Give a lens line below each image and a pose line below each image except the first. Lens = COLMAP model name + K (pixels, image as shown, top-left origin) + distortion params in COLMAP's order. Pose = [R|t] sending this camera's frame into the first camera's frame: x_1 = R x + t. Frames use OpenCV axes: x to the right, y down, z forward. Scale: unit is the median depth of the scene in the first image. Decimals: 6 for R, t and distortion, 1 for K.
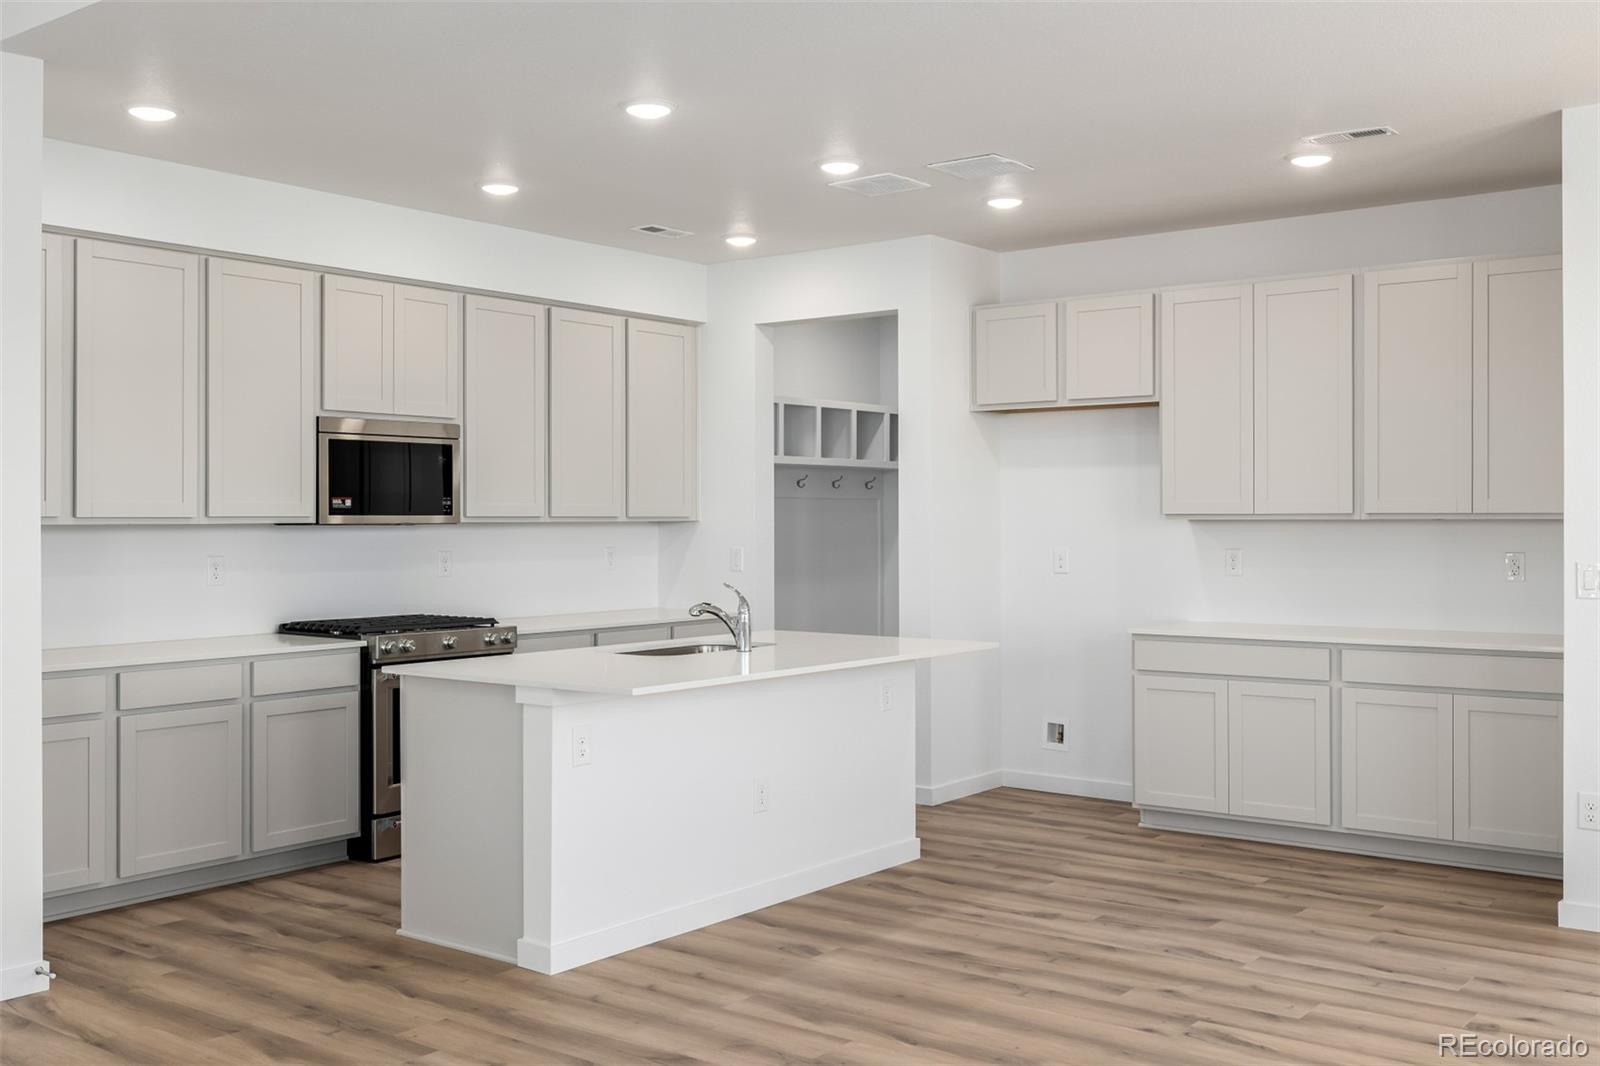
lens RADIAL K [[1567.6, 0, 803.4], [0, 1567.6, 524.9], [0, 0, 1]] dist [0.007110, 0.000000]
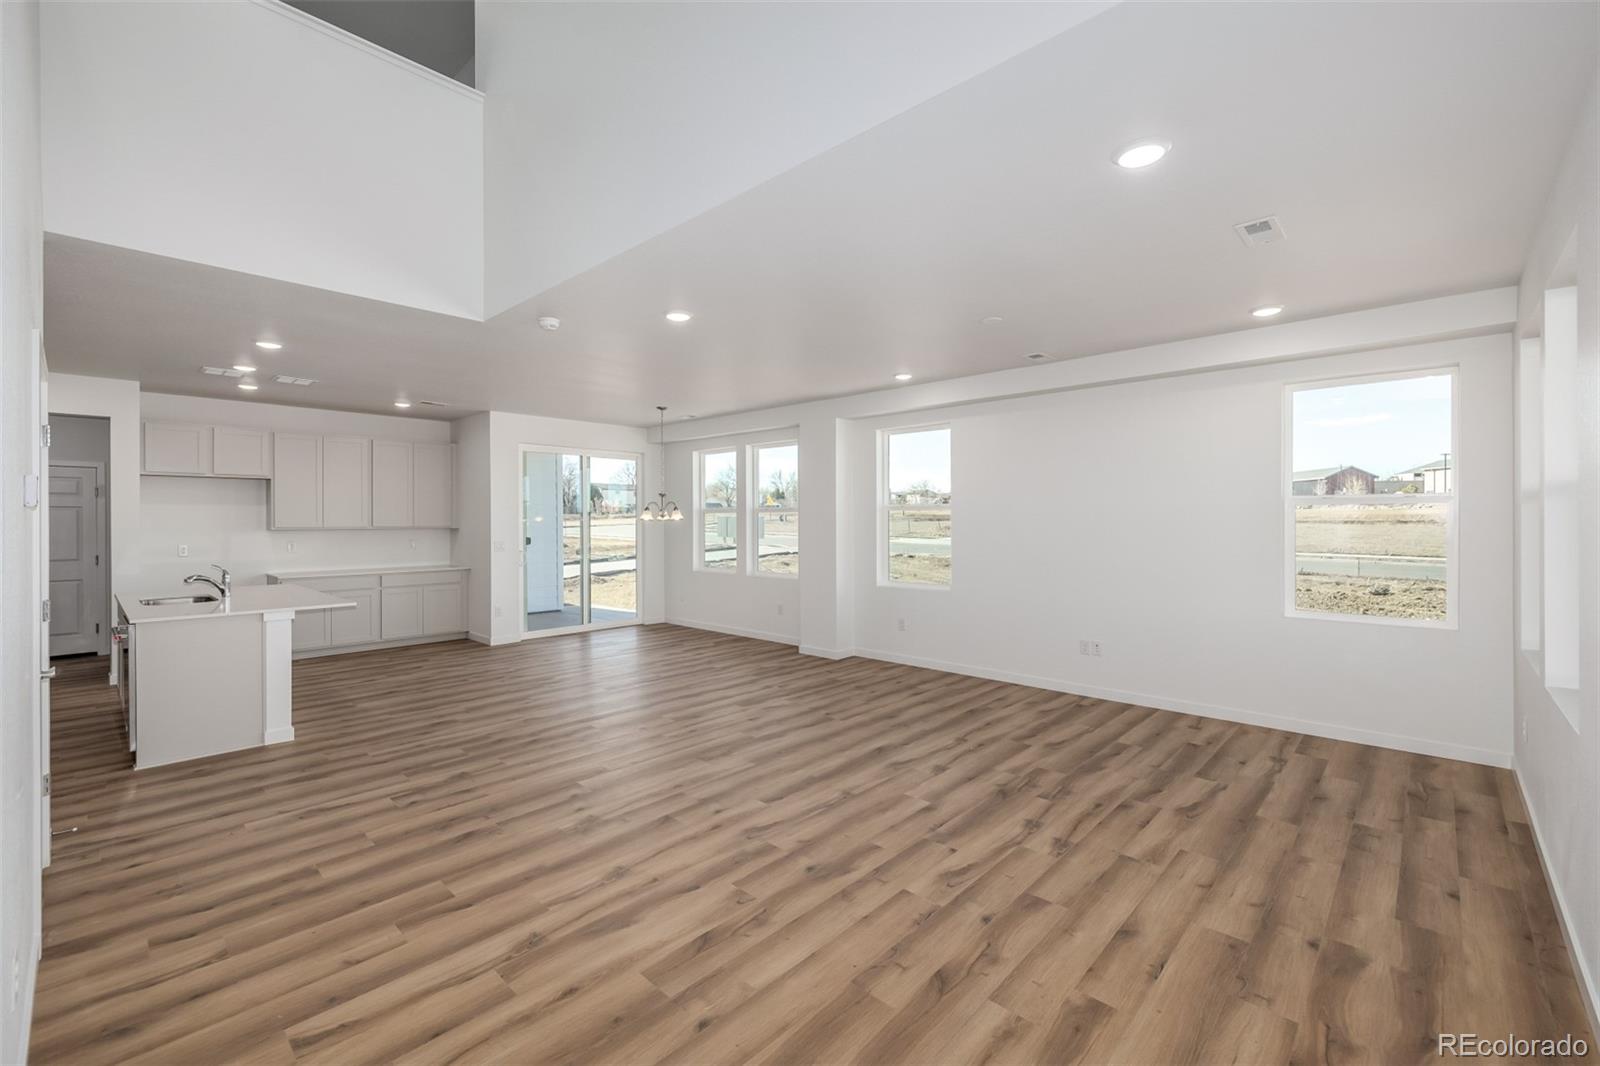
lens RADIAL K [[679.9, 0, 788.4], [0, 679.9, 529.2], [0, 0, 1]] dist [0.002834, -0.001198]
pose [[0.110745, -0.010677, 0.993791, -0.771025], [0.005283, 0.999934, 0.010154, -0.012384], [-0.993835, 0.004126, 0.110794, 0.147242]]
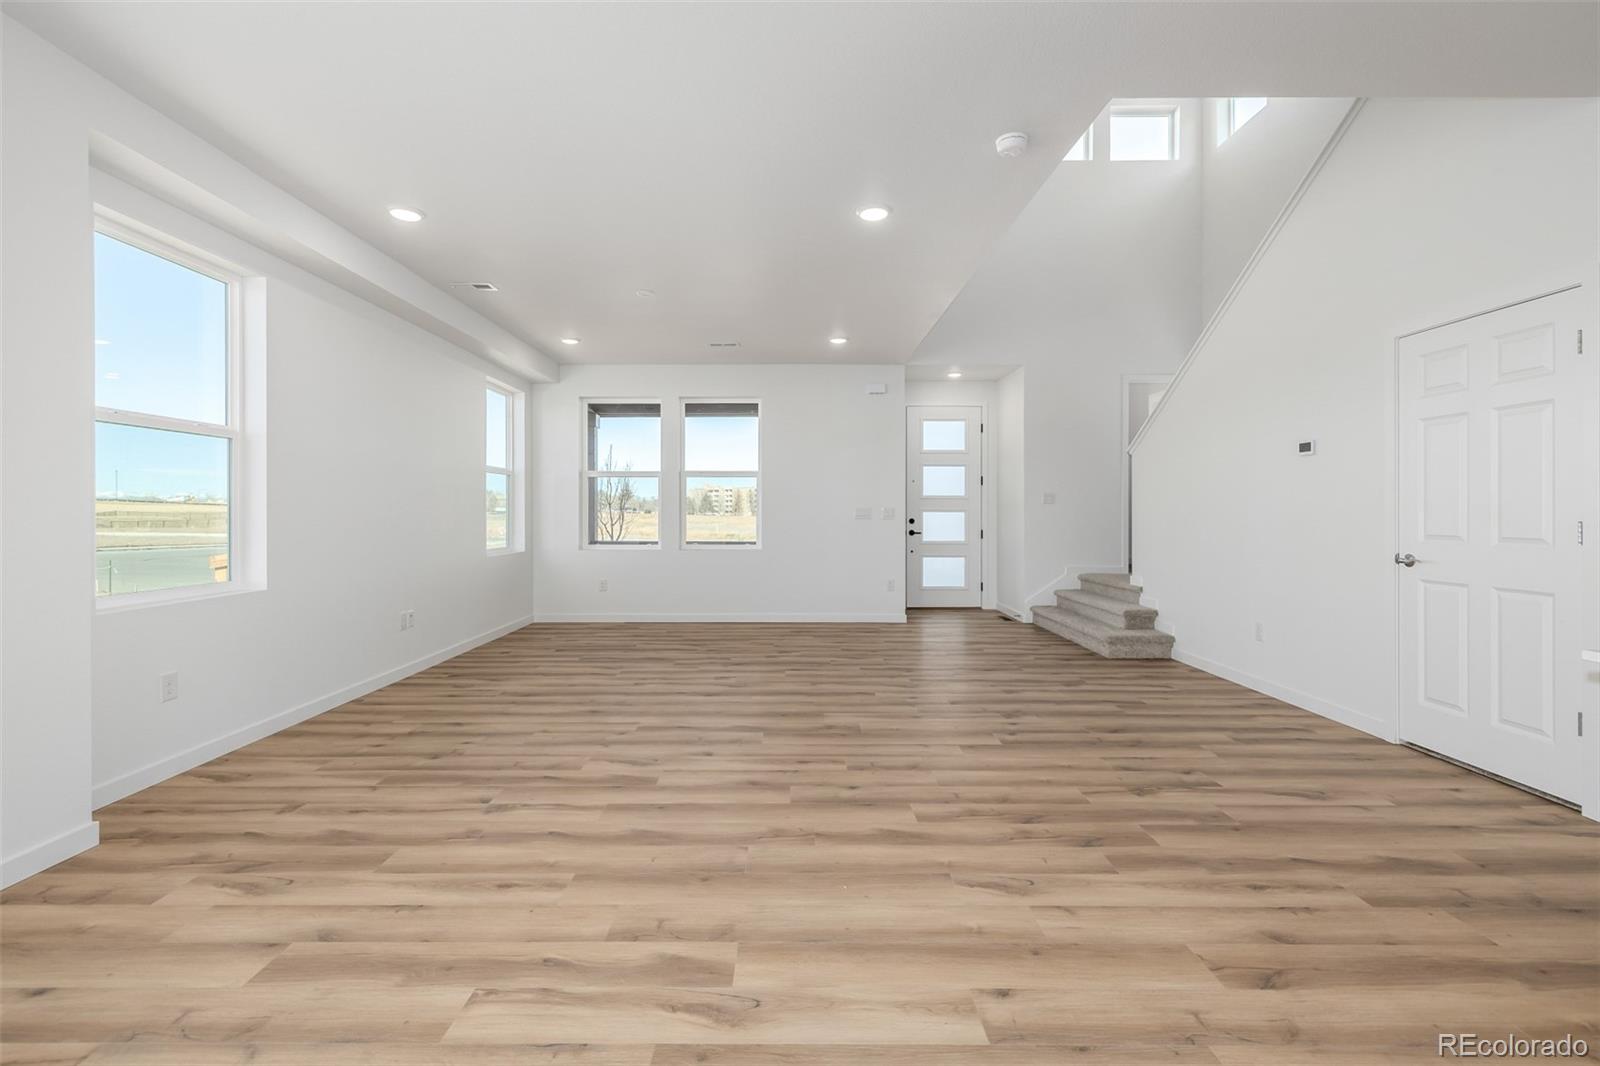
lens RADIAL K [[679.9, 0, 797.7], [0, 679.9, 523.3], [0, 0, 1]] dist [0.002834, -0.001198]
pose [[-0.788263, 0.013424, -0.615192, 0.257966], [0.001934, 0.999811, 0.019338, 0.028154], [0.615335, 0.014054, -0.788140, 0.722779]]
